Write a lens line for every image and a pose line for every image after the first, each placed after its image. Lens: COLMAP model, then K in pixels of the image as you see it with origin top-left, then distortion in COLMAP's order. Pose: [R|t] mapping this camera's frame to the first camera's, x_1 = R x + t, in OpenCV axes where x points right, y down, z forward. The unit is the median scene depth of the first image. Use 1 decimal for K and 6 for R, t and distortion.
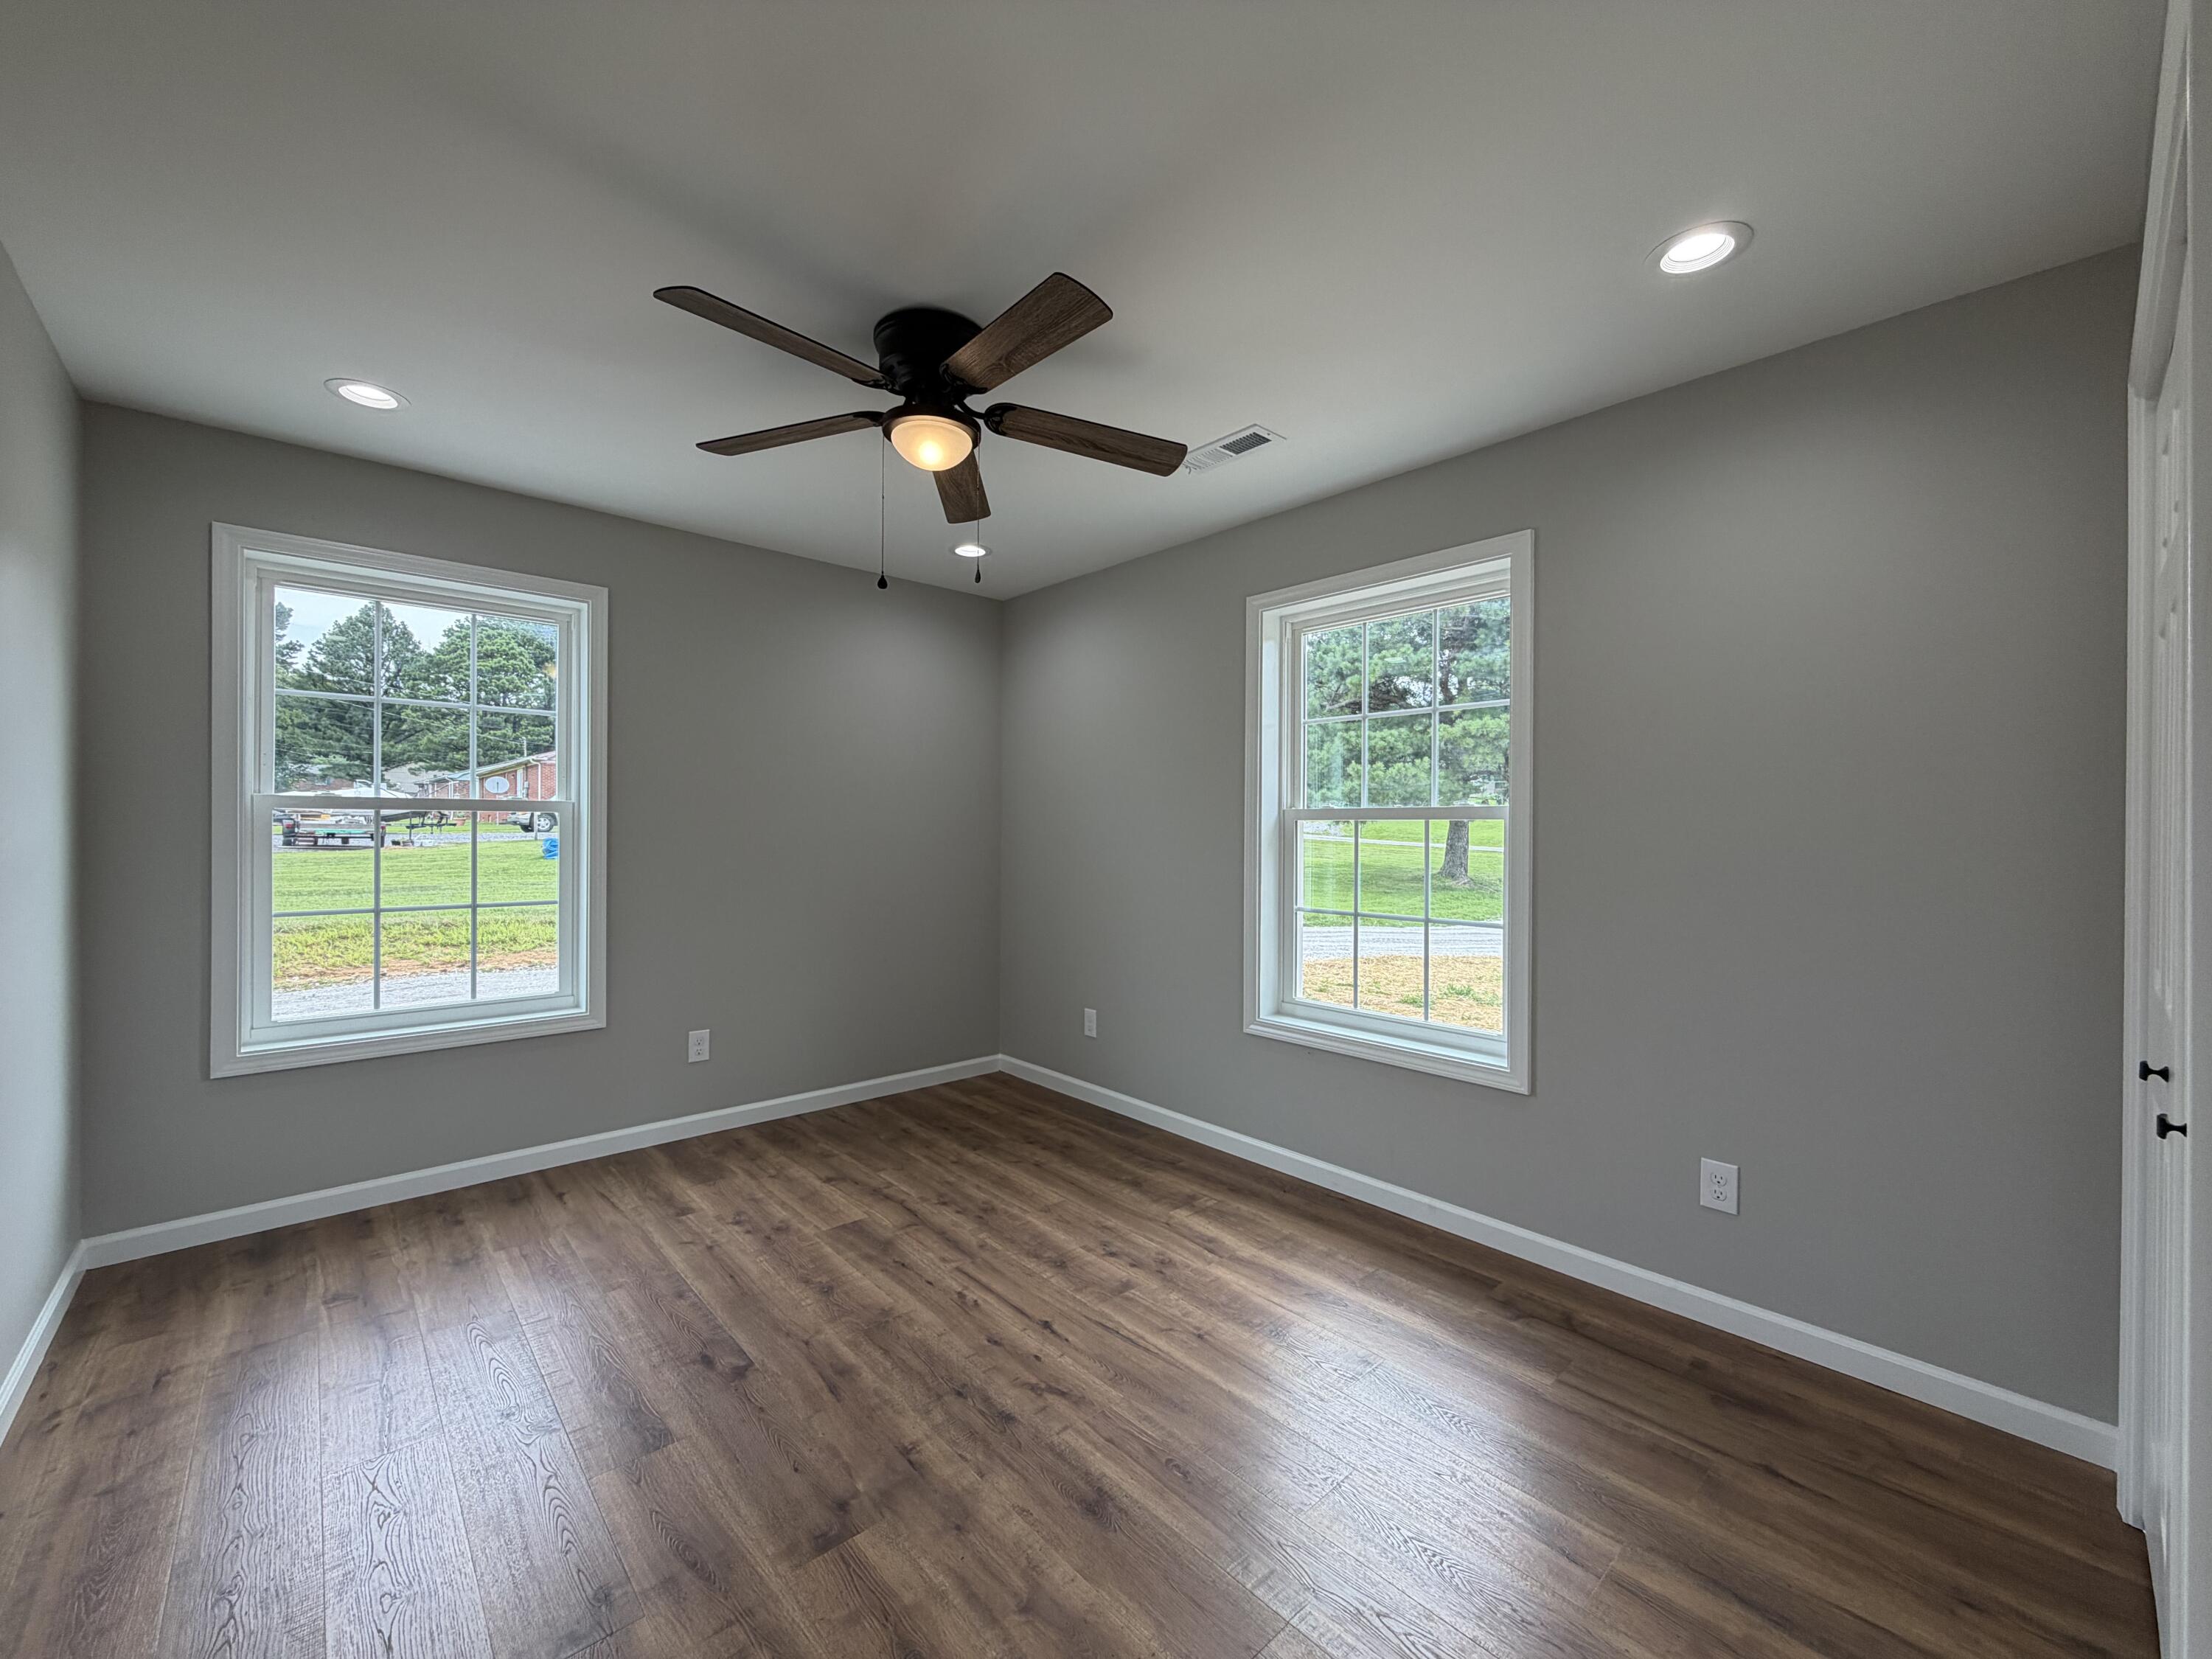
lens RADIAL K [[880.0, 0, 1101.1], [0, 880.0, 831.9], [0, 0, 1]] dist [0.000344, 0.000083]
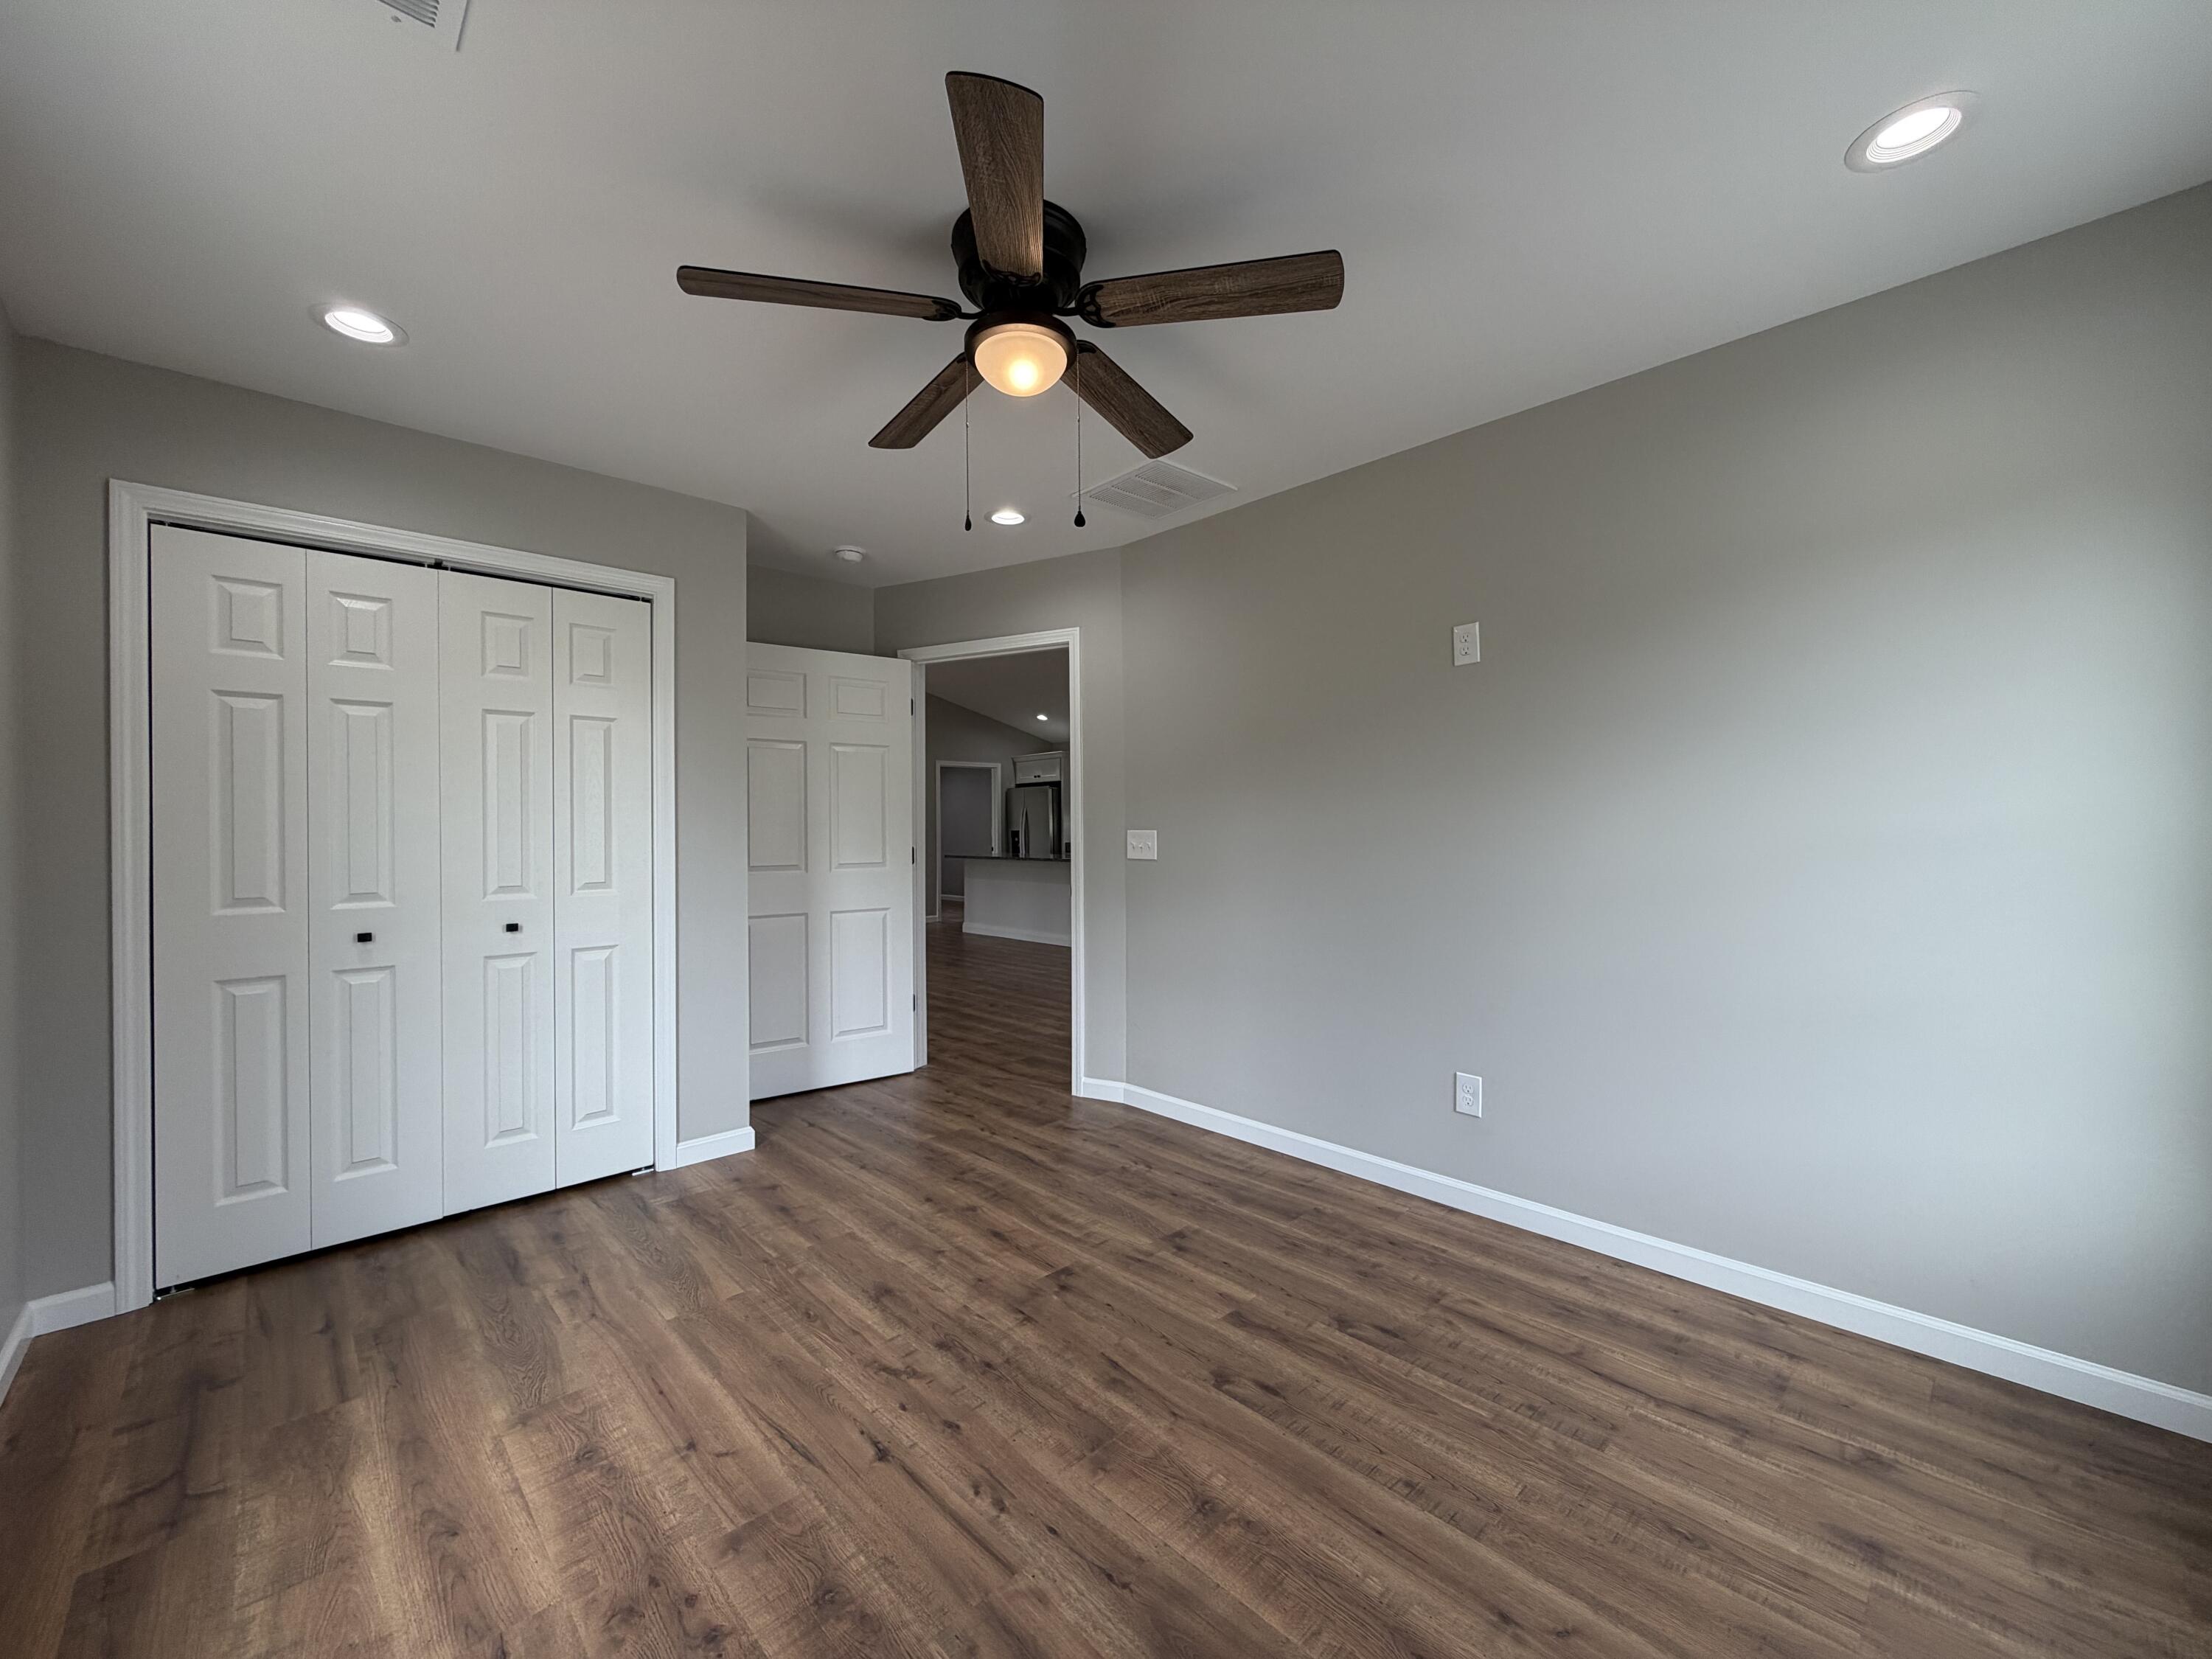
lens RADIAL K [[880.0, 0, 1101.1], [0, 880.0, 831.9], [0, 0, 1]] dist [0.000344, 0.000083]
pose [[-0.999640, 0.001084, -0.026803, -0.247417], [0.000809, 0.999947, 0.010275, 0.013470], [0.026812, 0.010250, -0.999588, 1.882425]]
